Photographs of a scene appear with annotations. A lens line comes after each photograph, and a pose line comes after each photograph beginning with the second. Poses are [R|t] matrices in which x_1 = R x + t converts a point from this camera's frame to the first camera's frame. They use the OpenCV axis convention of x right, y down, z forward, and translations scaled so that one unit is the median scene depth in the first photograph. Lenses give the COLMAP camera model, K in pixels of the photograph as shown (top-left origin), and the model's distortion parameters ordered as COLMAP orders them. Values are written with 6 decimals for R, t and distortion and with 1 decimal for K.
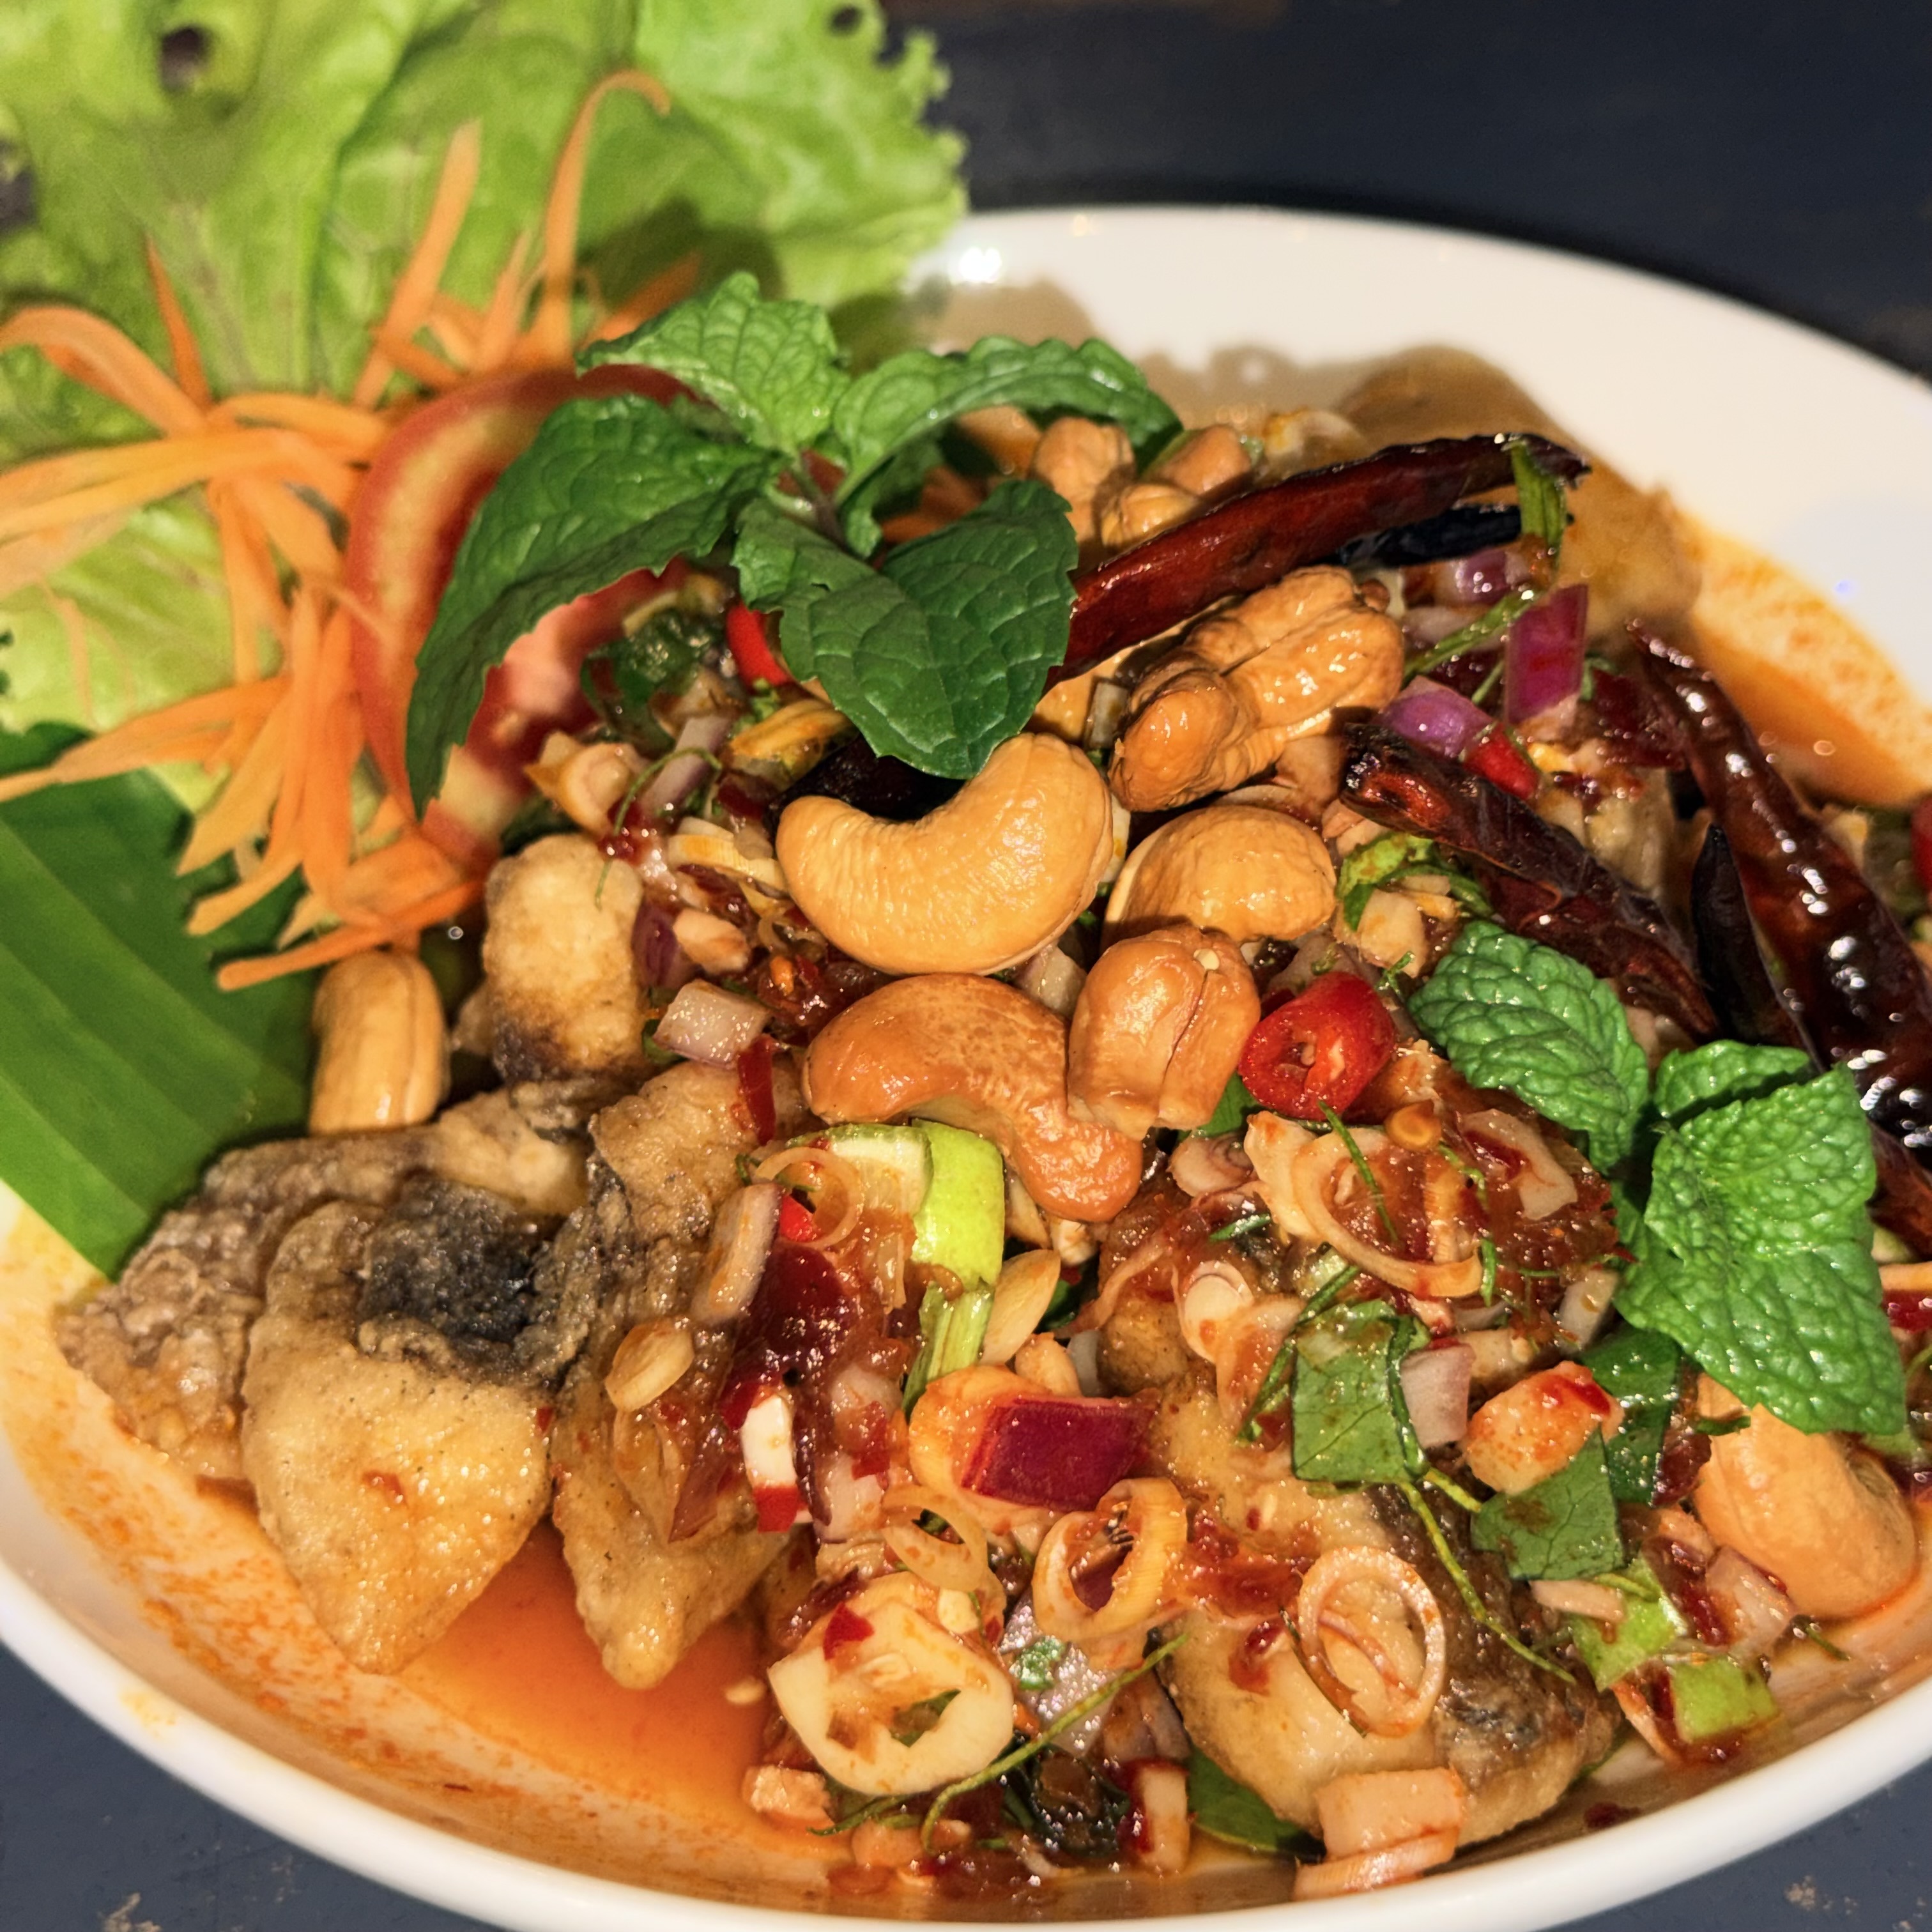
lens RADIAL K [[3792.4, 0, 999.6], [0, 3792.4, 966.8], [0, 0, 1]] dist [0.129173, -0.219229]
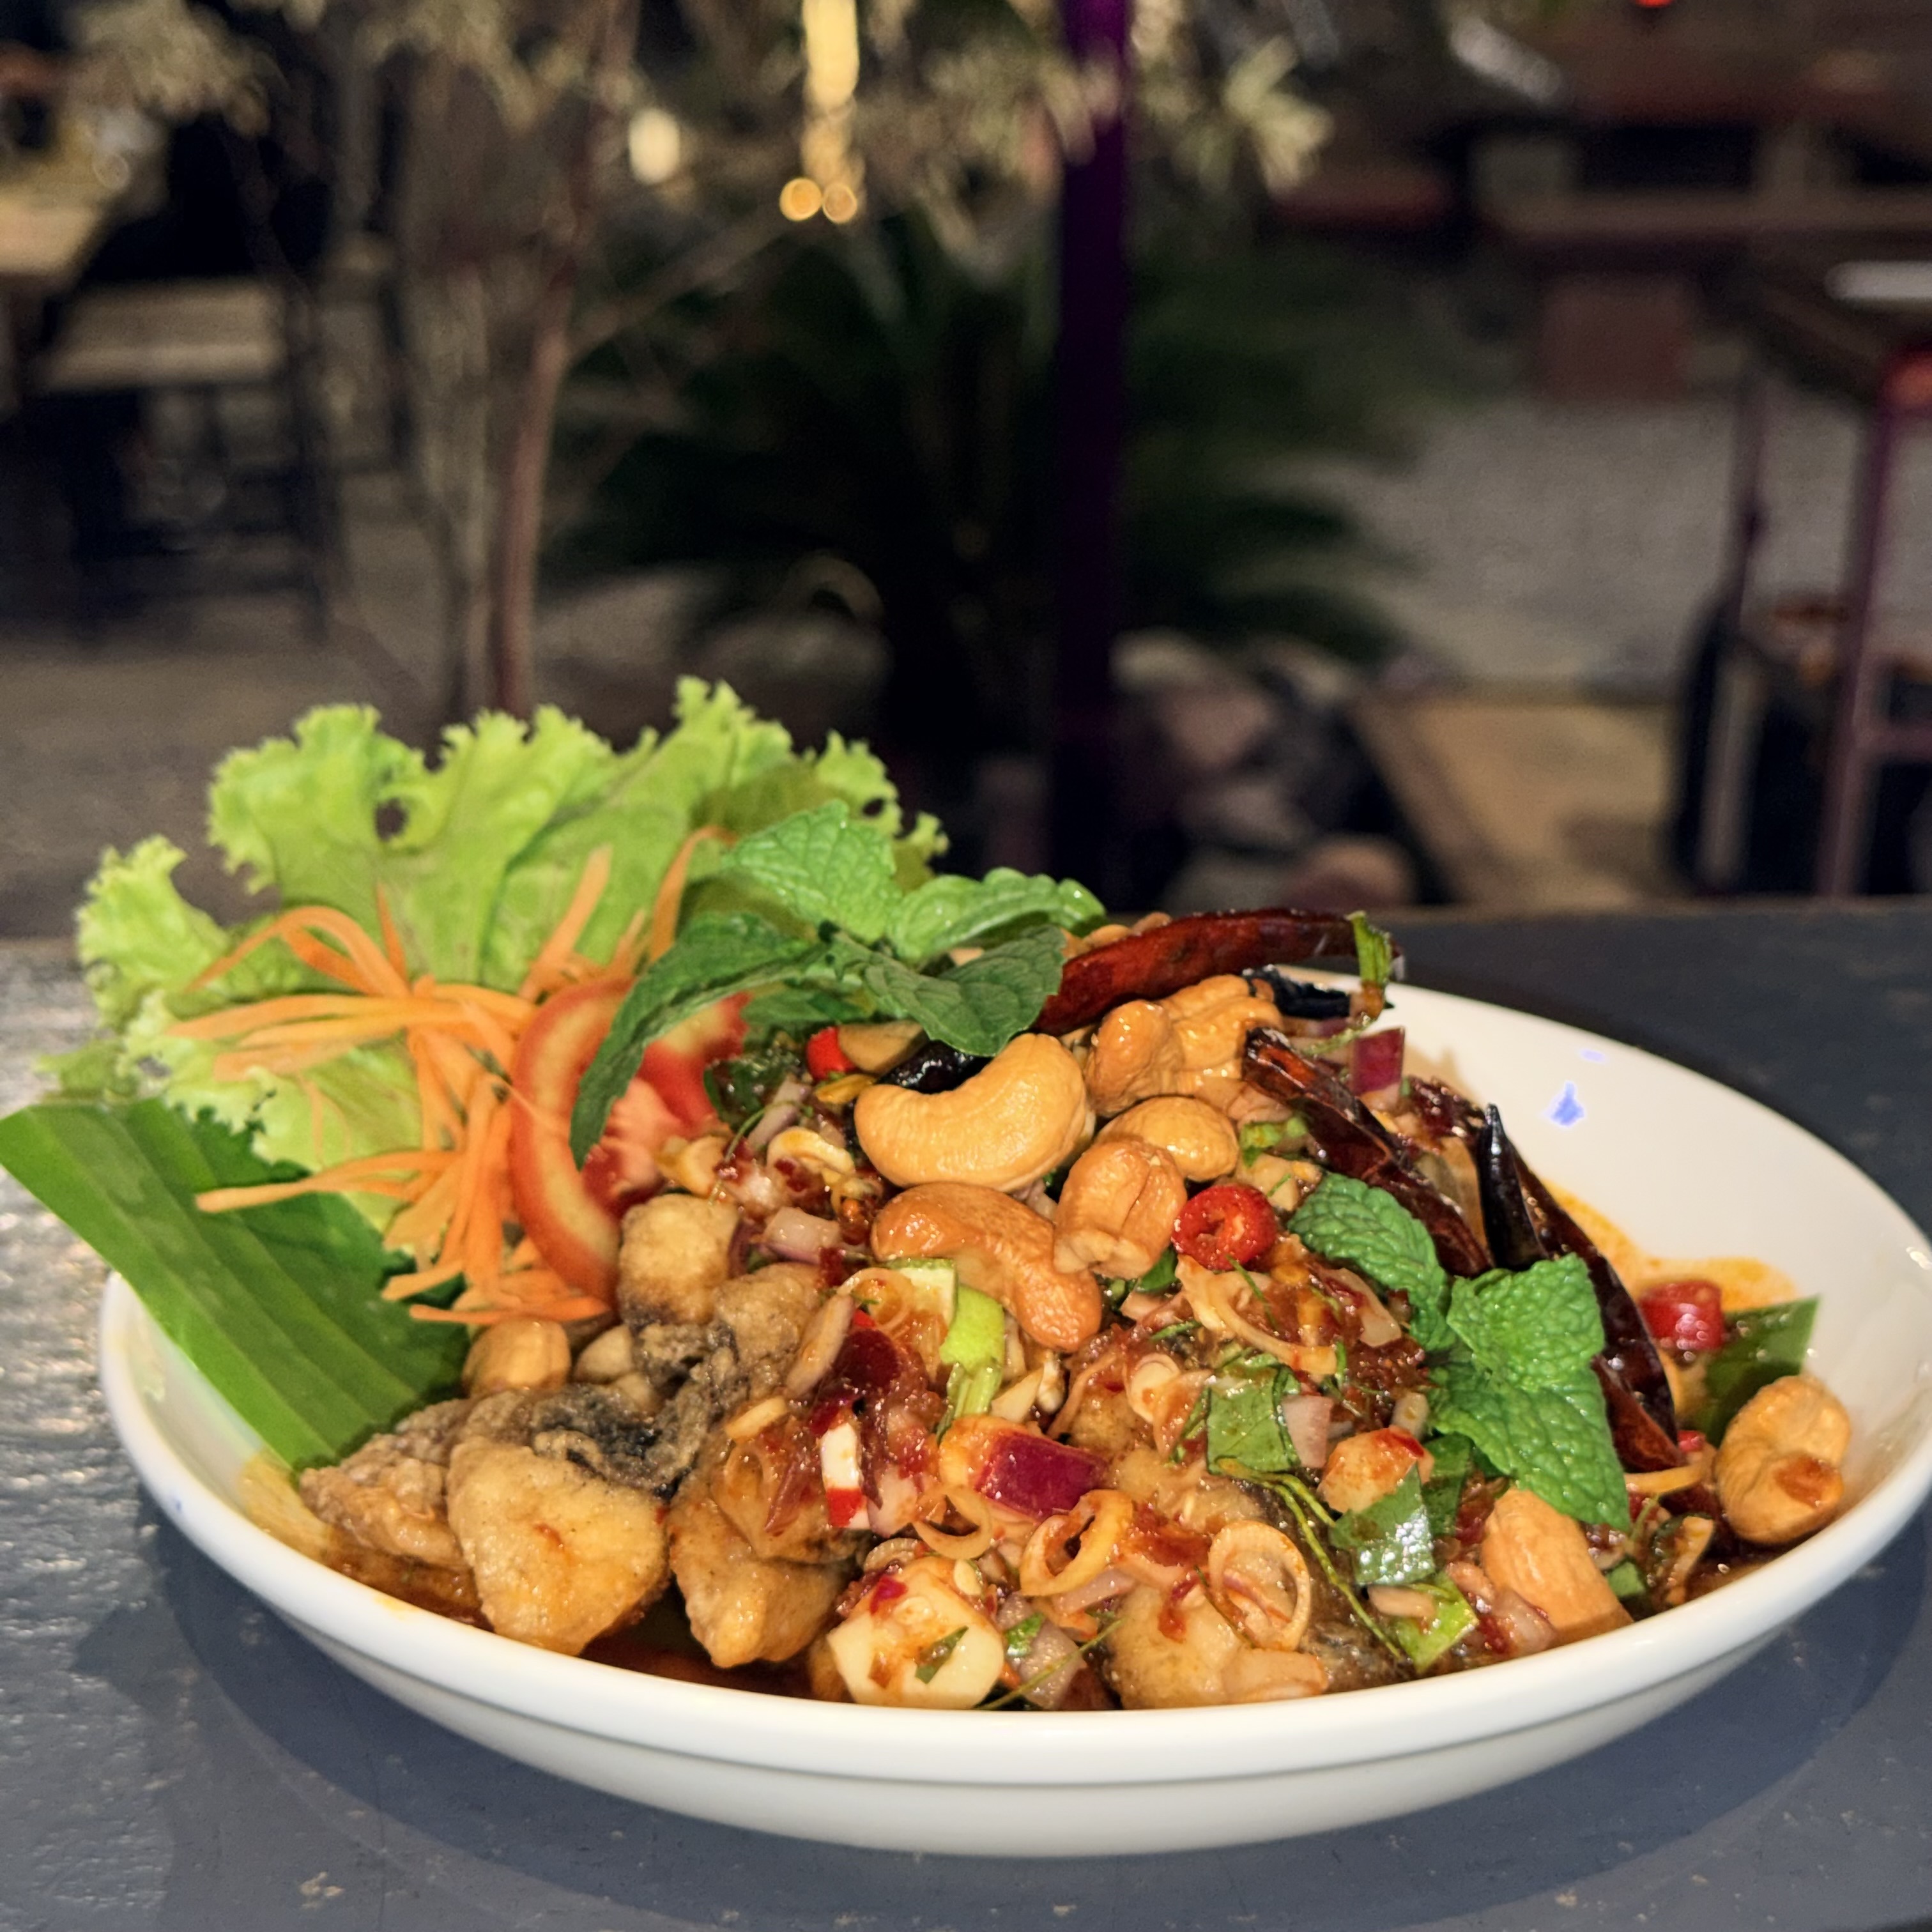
lens RADIAL K [[3792.4, 0, 999.6], [0, 3792.4, 966.8], [0, 0, 1]] dist [0.129173, -0.219229]
pose [[0.997856, 0.054394, 0.036389, -0.061650], [-0.036601, 0.924796, -0.378699, 0.483589], [-0.054251, 0.376556, 0.924804, -0.387622]]
